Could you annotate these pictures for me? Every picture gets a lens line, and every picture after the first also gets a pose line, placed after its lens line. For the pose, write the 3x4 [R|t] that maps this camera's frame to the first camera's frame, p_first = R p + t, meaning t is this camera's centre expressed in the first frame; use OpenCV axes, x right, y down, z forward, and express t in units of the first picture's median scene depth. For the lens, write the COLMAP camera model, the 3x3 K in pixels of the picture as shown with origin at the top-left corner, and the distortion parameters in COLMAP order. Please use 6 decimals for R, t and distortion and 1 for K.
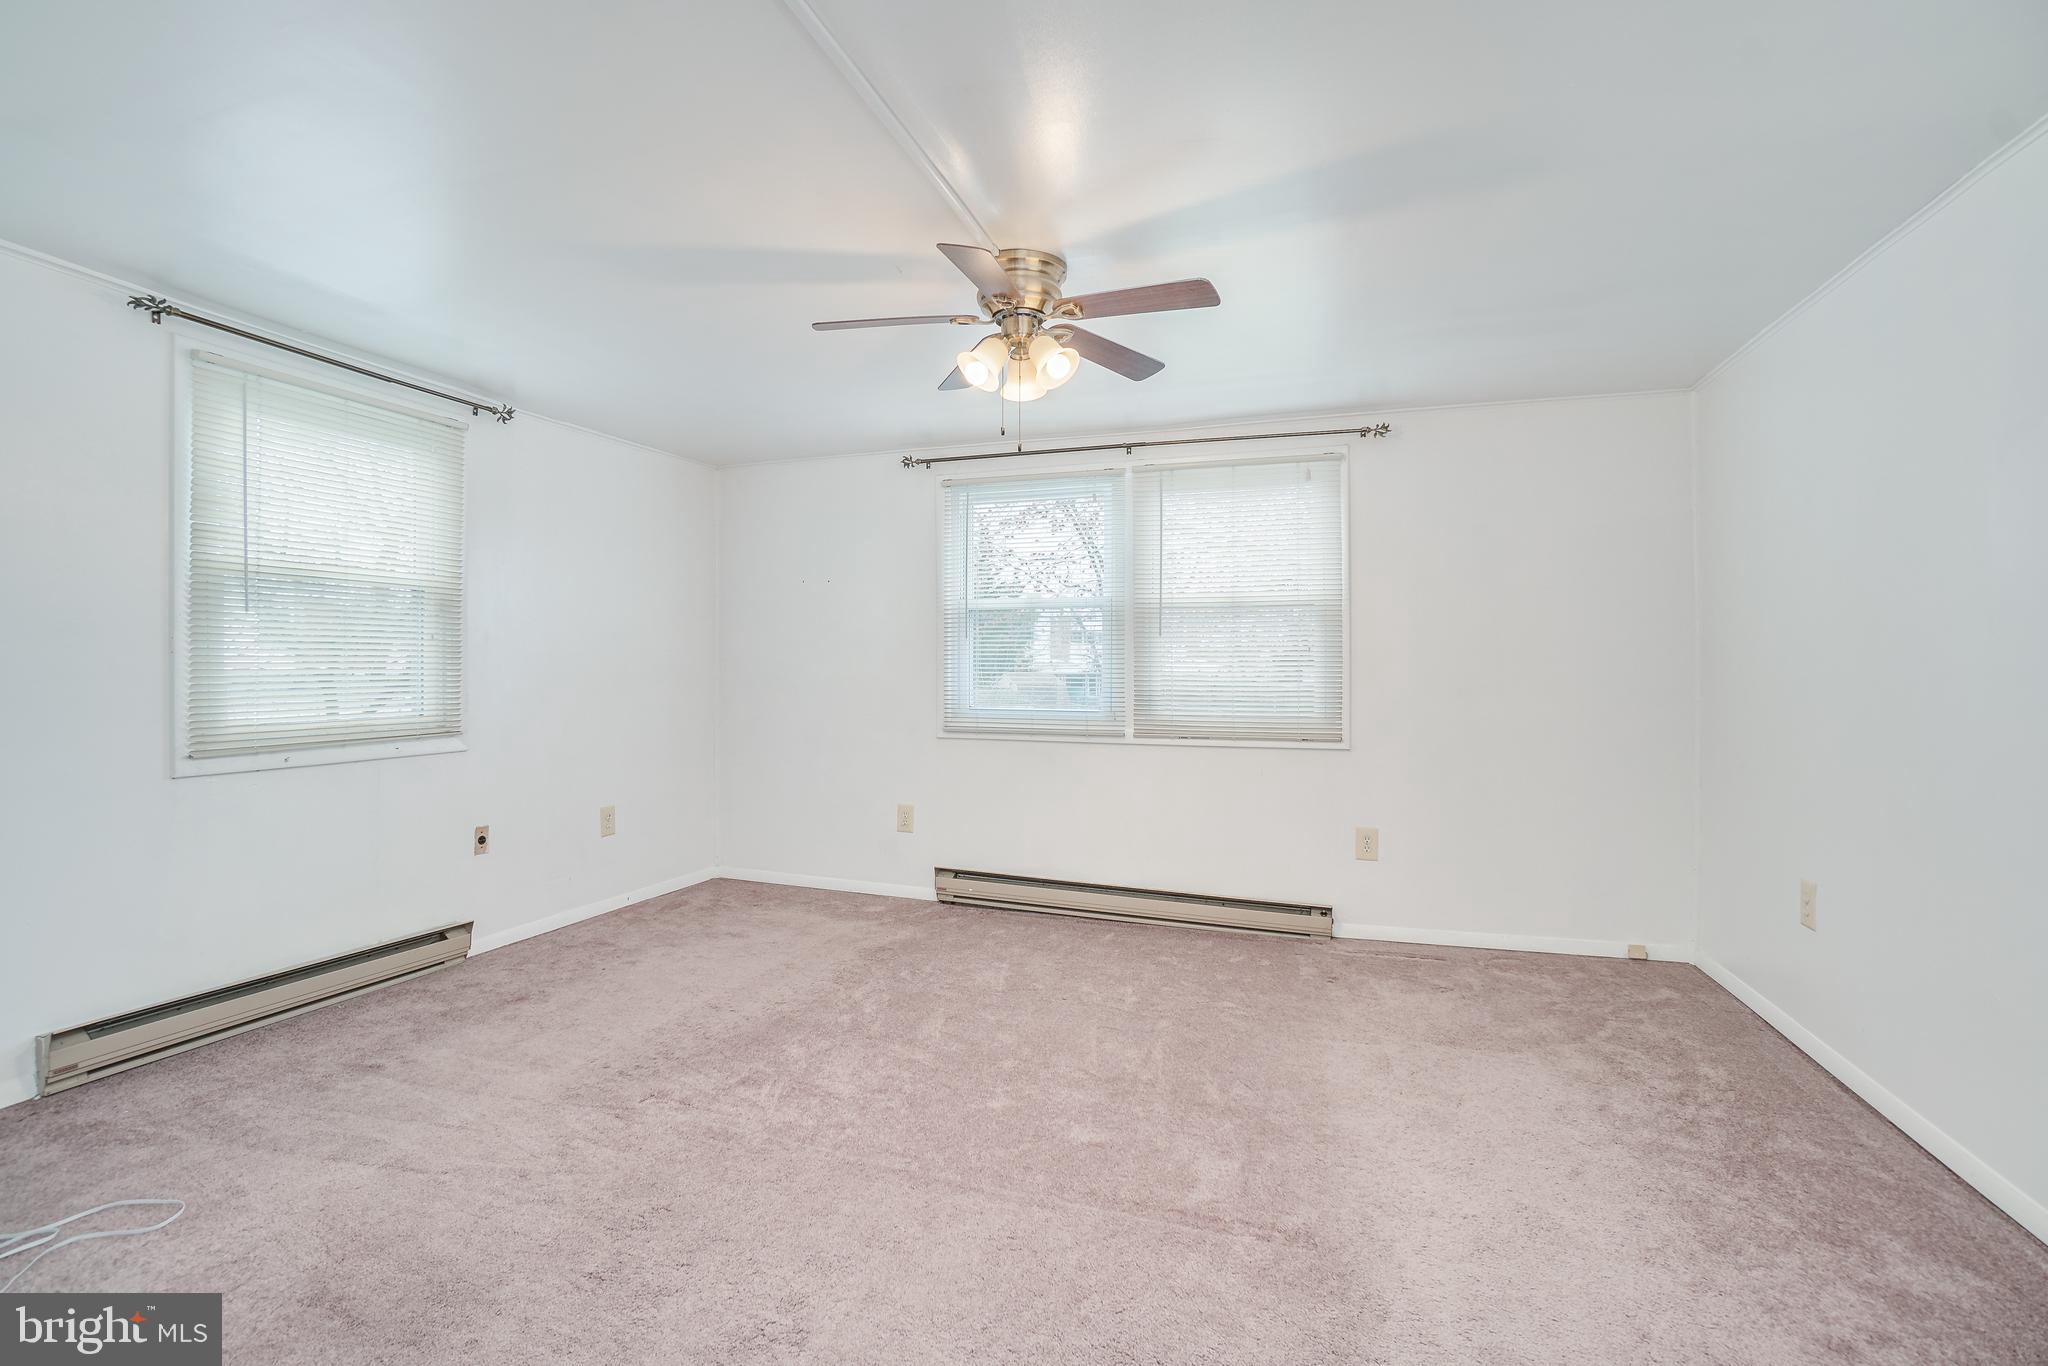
lens RADIAL K [[915.6, 0, 968.9], [0, 915.6, 664.3], [0, 0, 1]] dist [-0.055282, 0.017656]
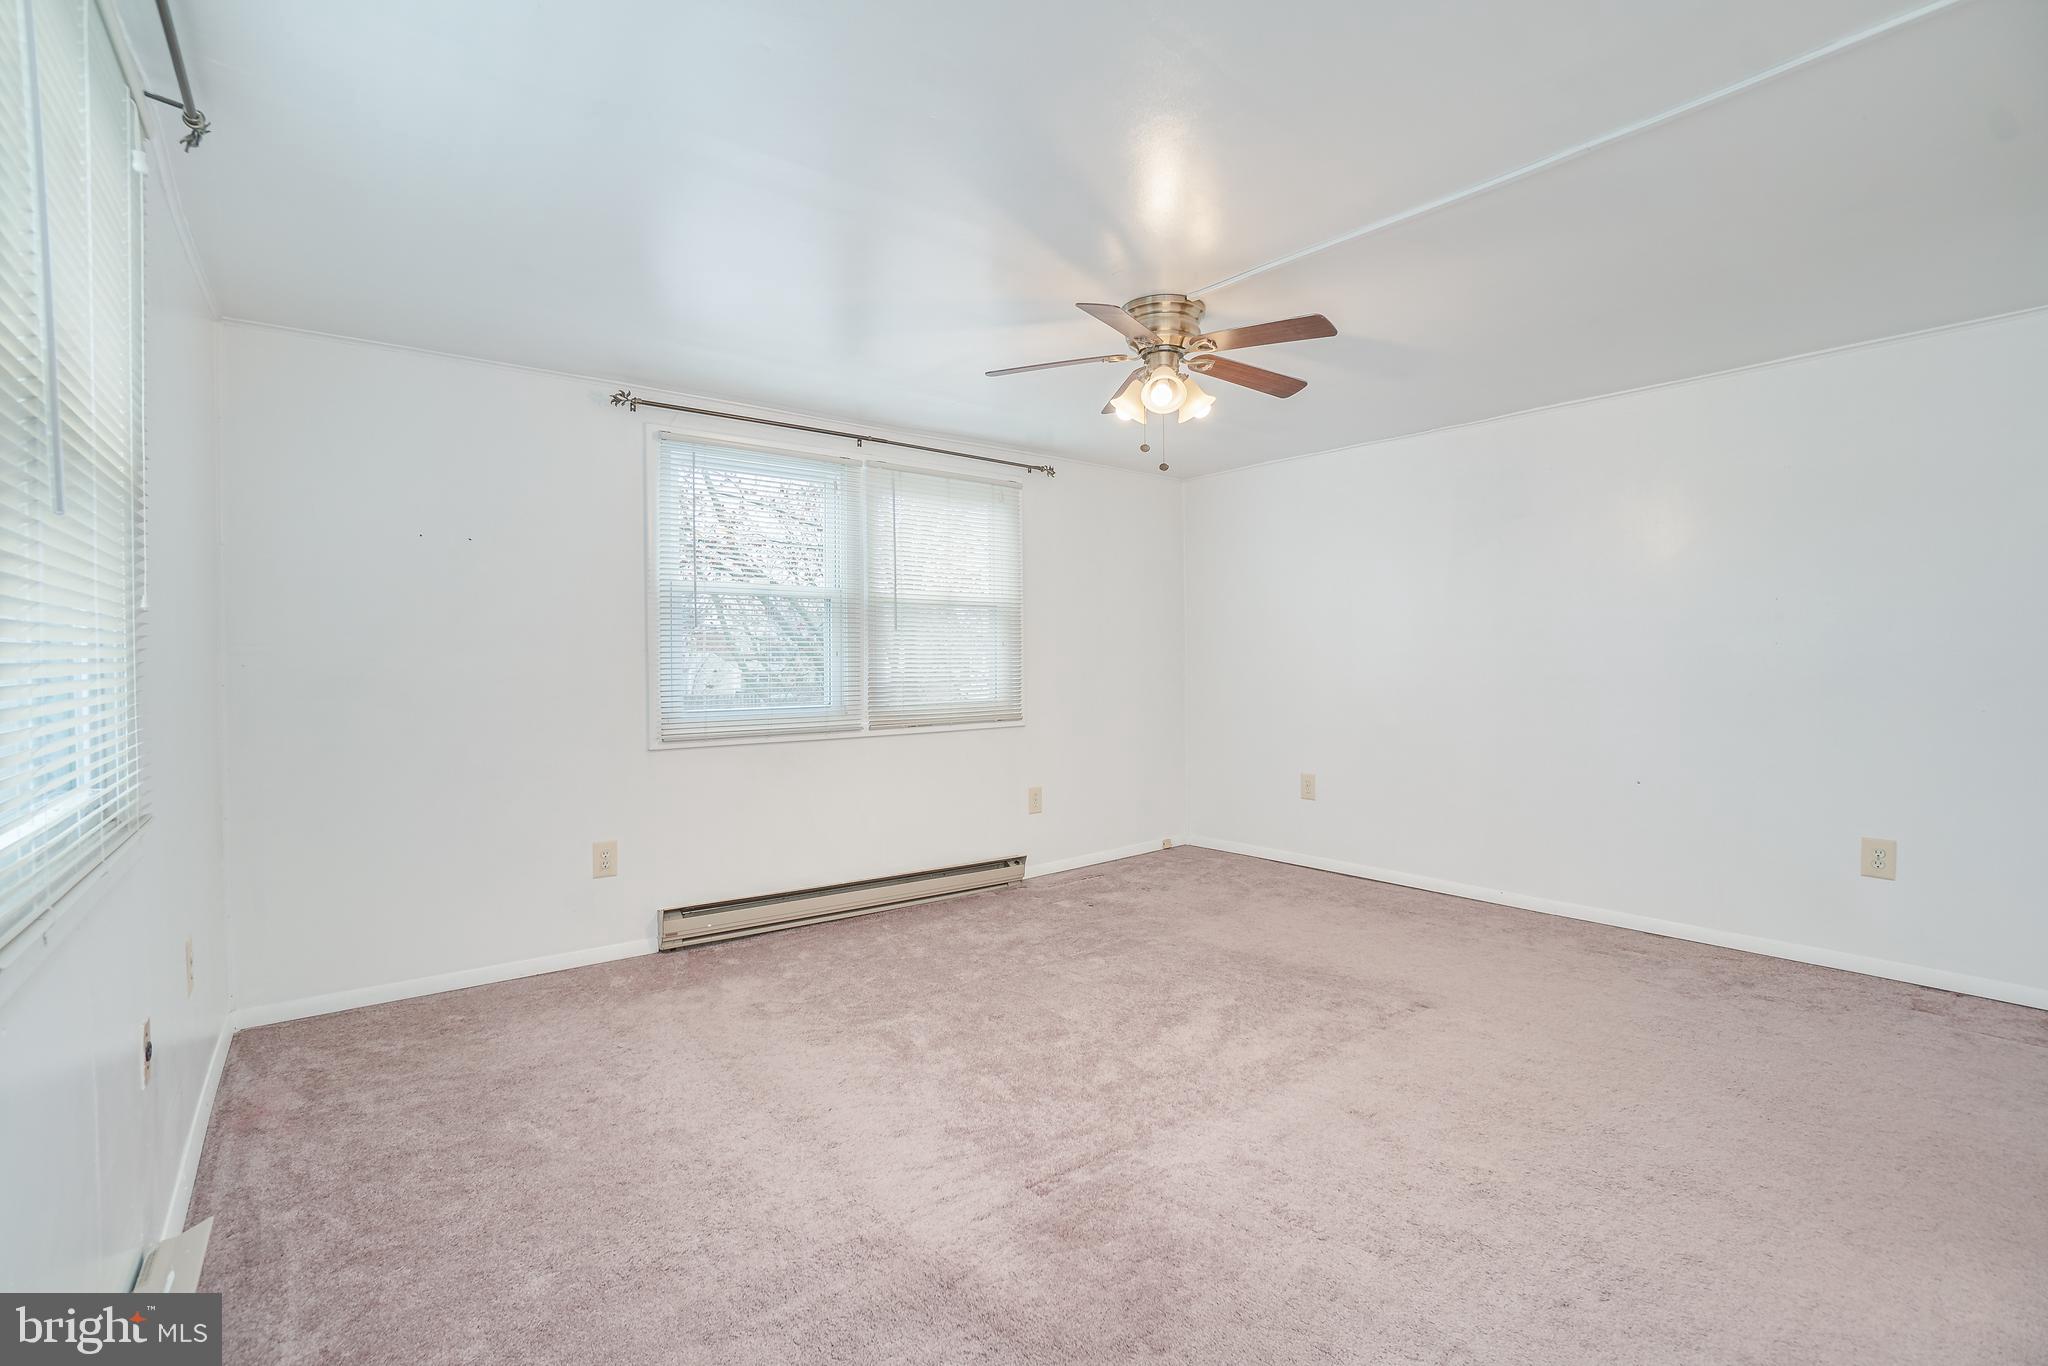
lens RADIAL K [[915.6, 0, 1023.0], [0, 915.6, 669.5], [0, 0, 1]] dist [-0.055282, 0.017656]
pose [[0.512588, -0.015937, 0.858487, -0.596334], [0.003812, 0.999860, 0.016285, -0.002560], [-0.858626, -0.005075, 0.512577, 0.338836]]
